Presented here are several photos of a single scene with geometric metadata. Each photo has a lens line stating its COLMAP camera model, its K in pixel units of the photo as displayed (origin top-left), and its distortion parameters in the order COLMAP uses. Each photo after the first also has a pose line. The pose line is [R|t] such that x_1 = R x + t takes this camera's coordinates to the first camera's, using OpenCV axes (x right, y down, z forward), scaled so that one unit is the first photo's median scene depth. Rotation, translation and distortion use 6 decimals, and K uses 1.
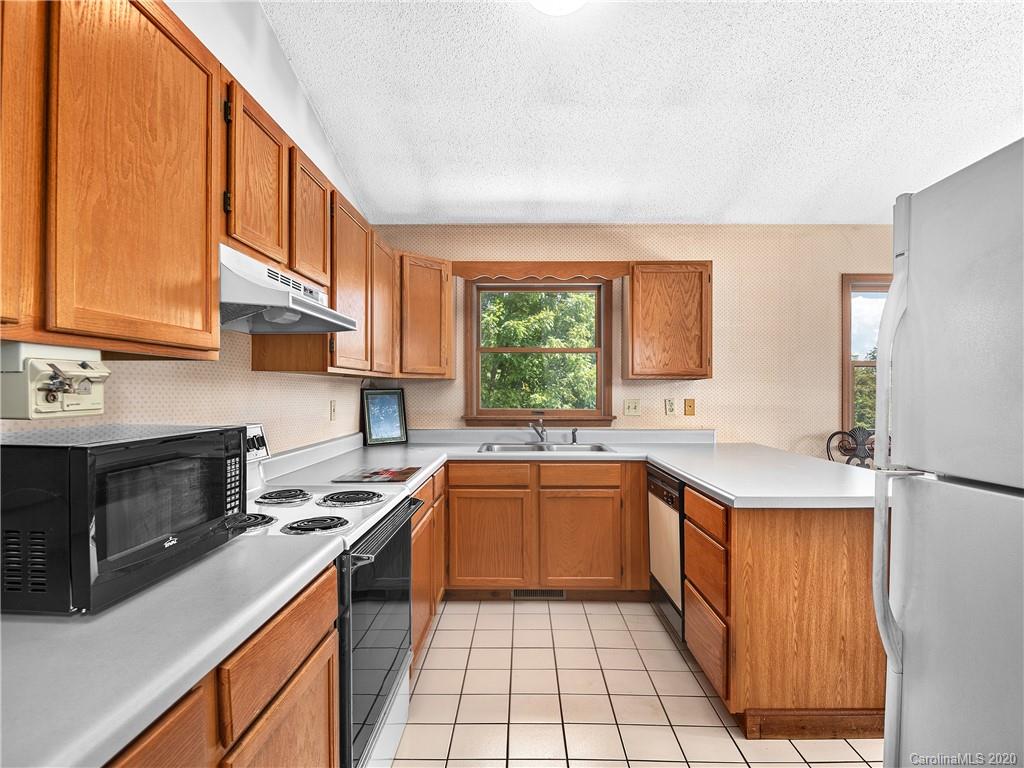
lens RADIAL K [[539.6, 0, 512.0], [0, 539.6, 384.0], [0, 0, 1]] dist [0.000625, -0.000184]
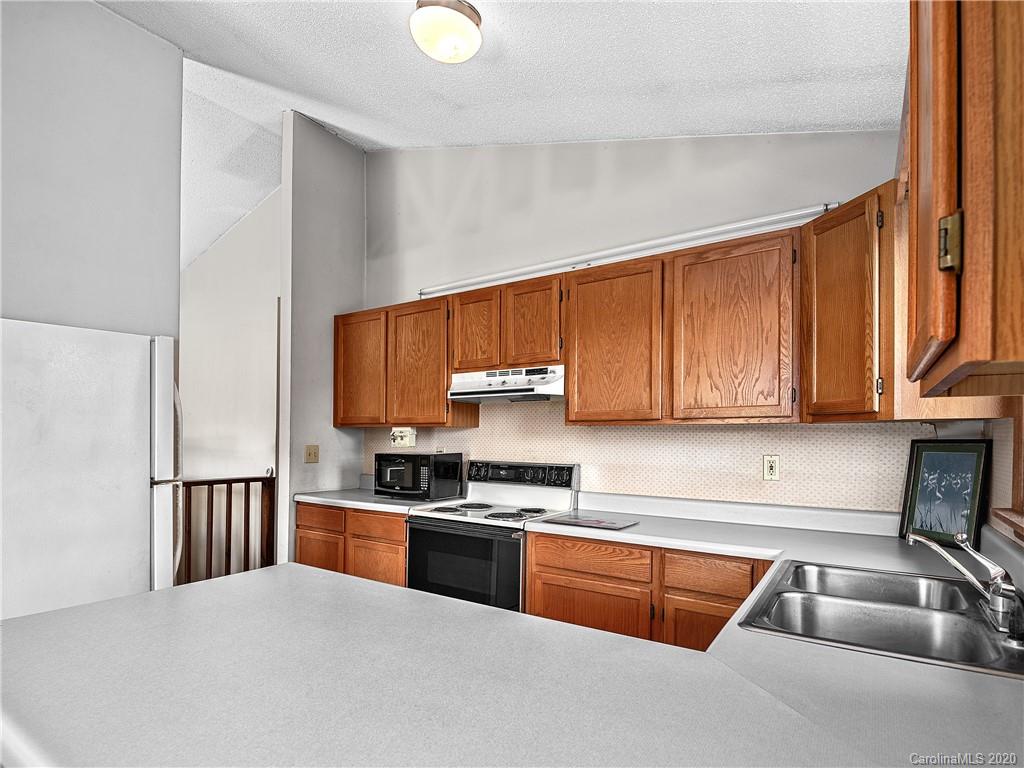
lens RADIAL K [[539.6, 0, 512.0], [0, 539.6, 384.0], [0, 0, 1]] dist [0.000625, -0.000184]
pose [[-0.540845, -0.092836, -0.835984, 1.147278], [0.003272, 0.993651, -0.112462, 0.029359], [0.841116, -0.063560, -0.537107, 2.309446]]
